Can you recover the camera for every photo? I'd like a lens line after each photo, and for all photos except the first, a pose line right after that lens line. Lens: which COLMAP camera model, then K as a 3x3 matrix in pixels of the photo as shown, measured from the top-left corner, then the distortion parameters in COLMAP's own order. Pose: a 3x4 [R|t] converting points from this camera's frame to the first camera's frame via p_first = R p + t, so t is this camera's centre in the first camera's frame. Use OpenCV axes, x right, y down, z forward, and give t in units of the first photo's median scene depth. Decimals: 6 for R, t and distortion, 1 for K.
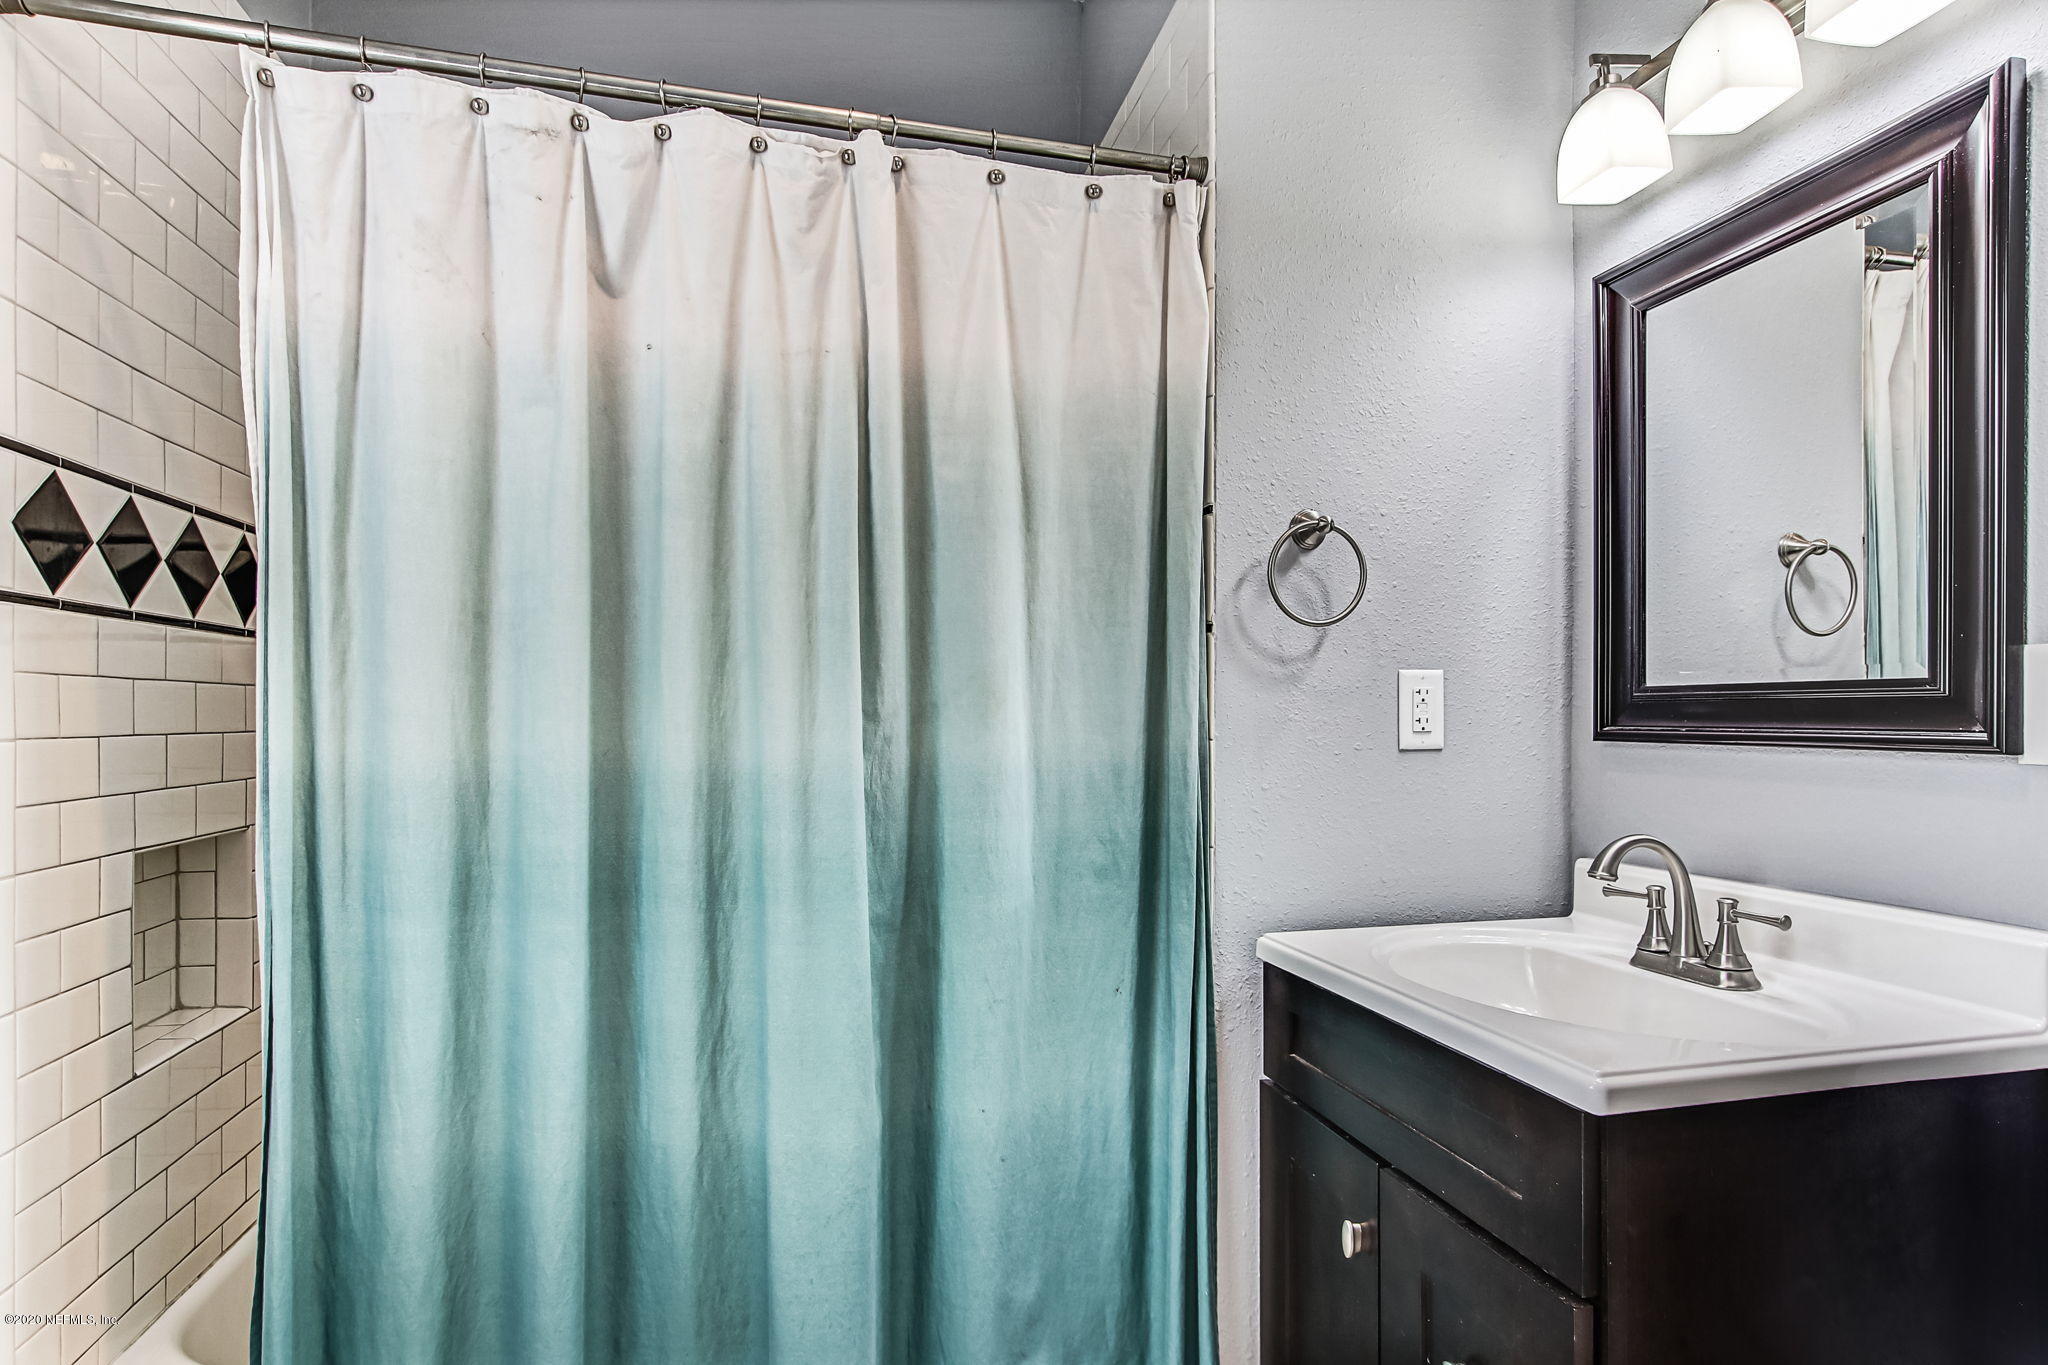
lens RADIAL K [[1052.8, 0, 1015.5], [0, 1052.8, 734.5], [0, 0, 1]] dist [-0.000516, 0.000945]
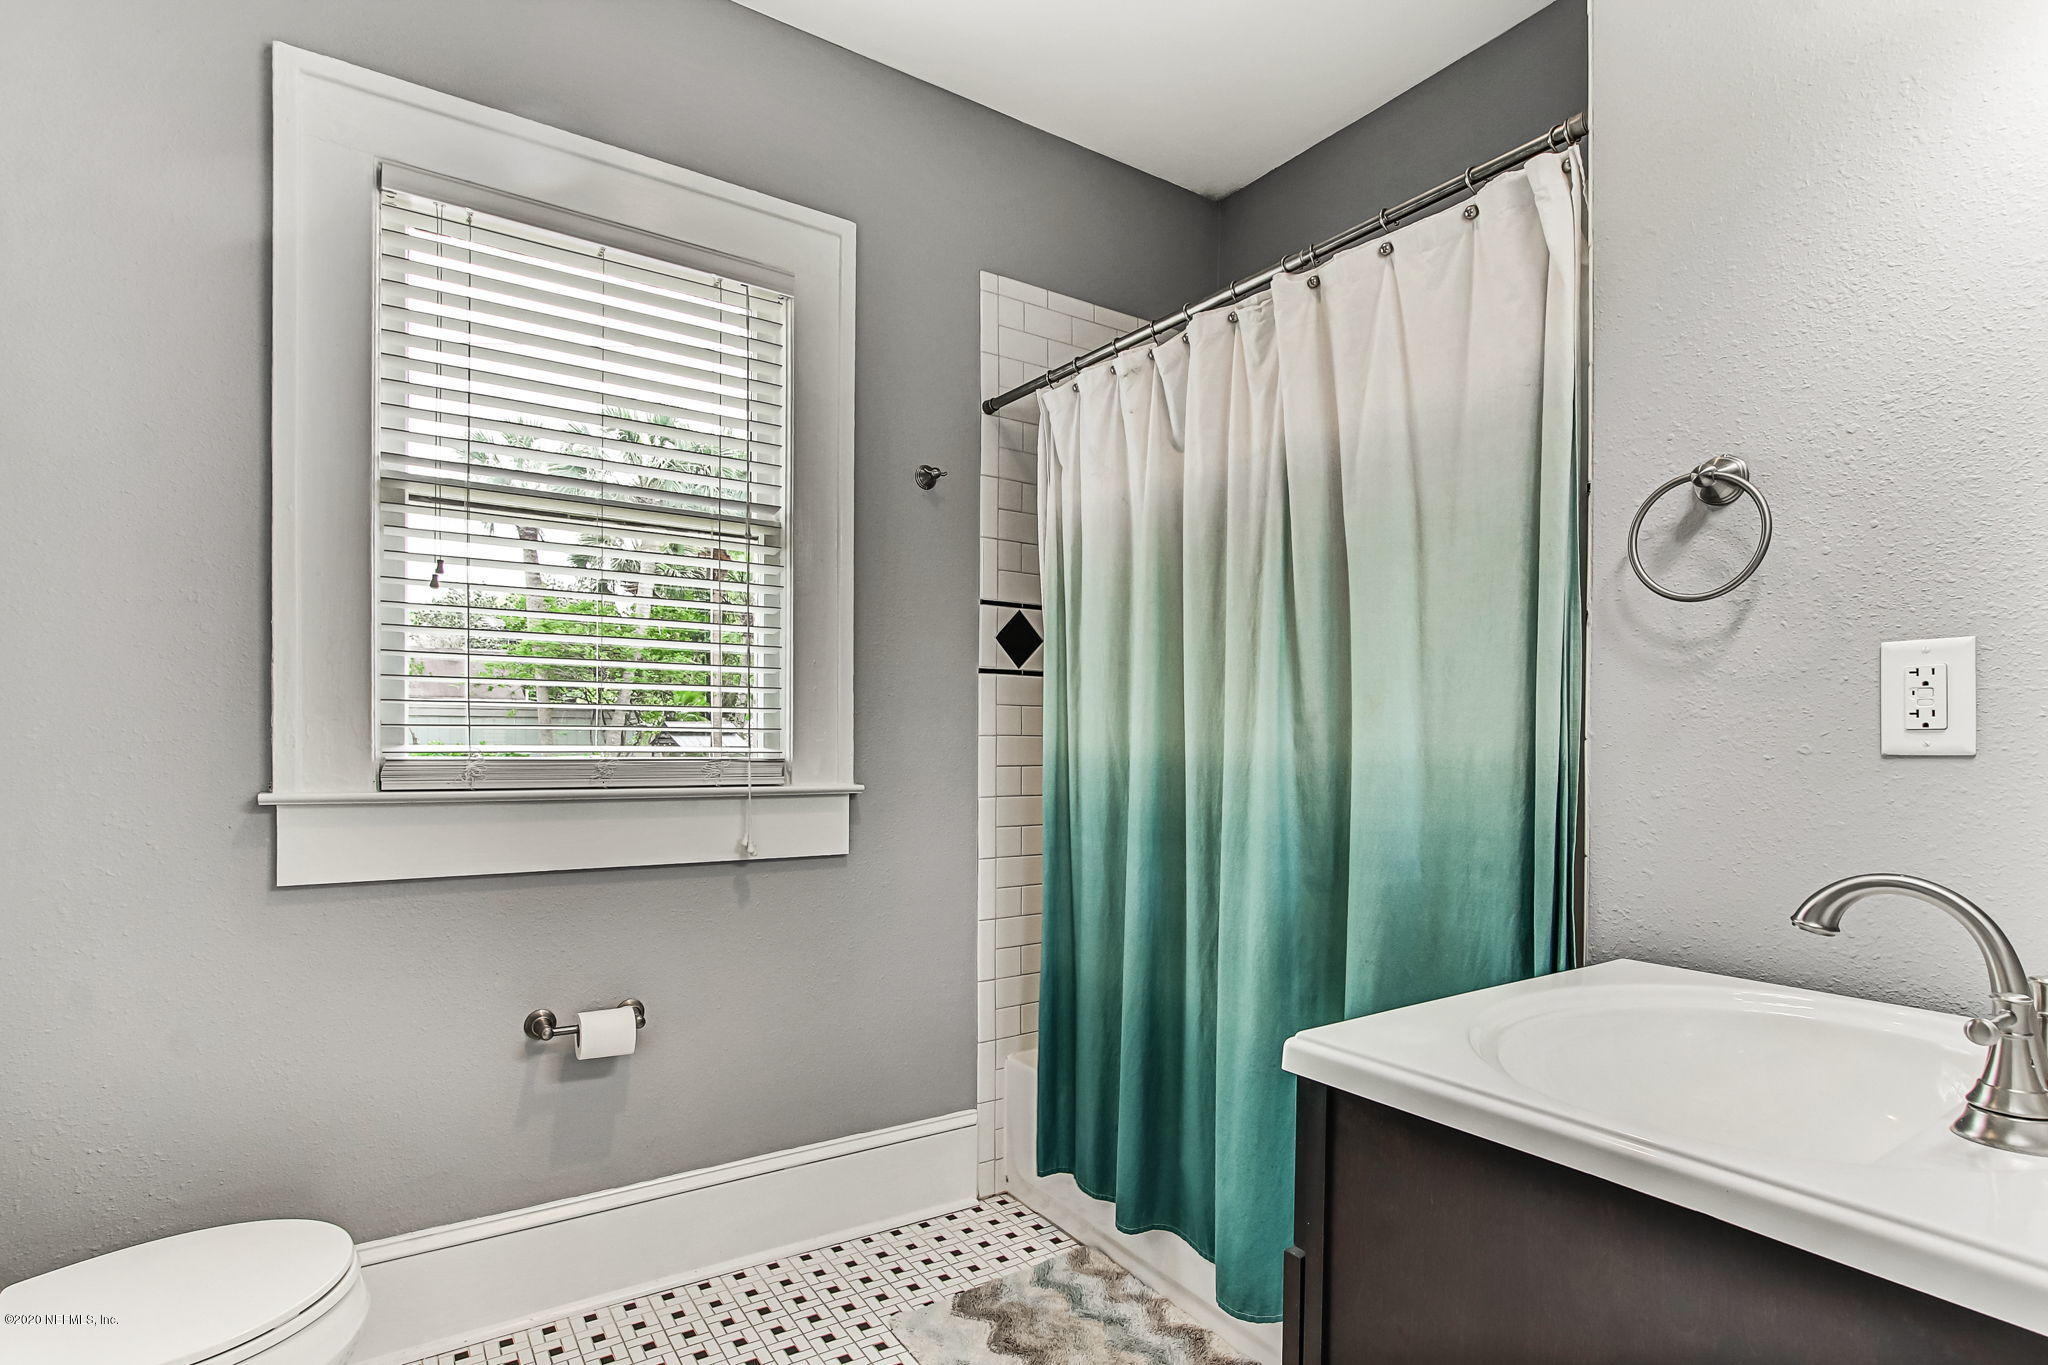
lens RADIAL K [[1052.8, 0, 1015.5], [0, 1052.8, 734.5], [0, 0, 1]] dist [-0.000516, 0.000945]
pose [[0.337221, -0.000328, -0.941425, 0.918674], [-0.003043, 0.999994, -0.001438, 0.003825], [0.941421, 0.003350, 0.337218, 0.230615]]
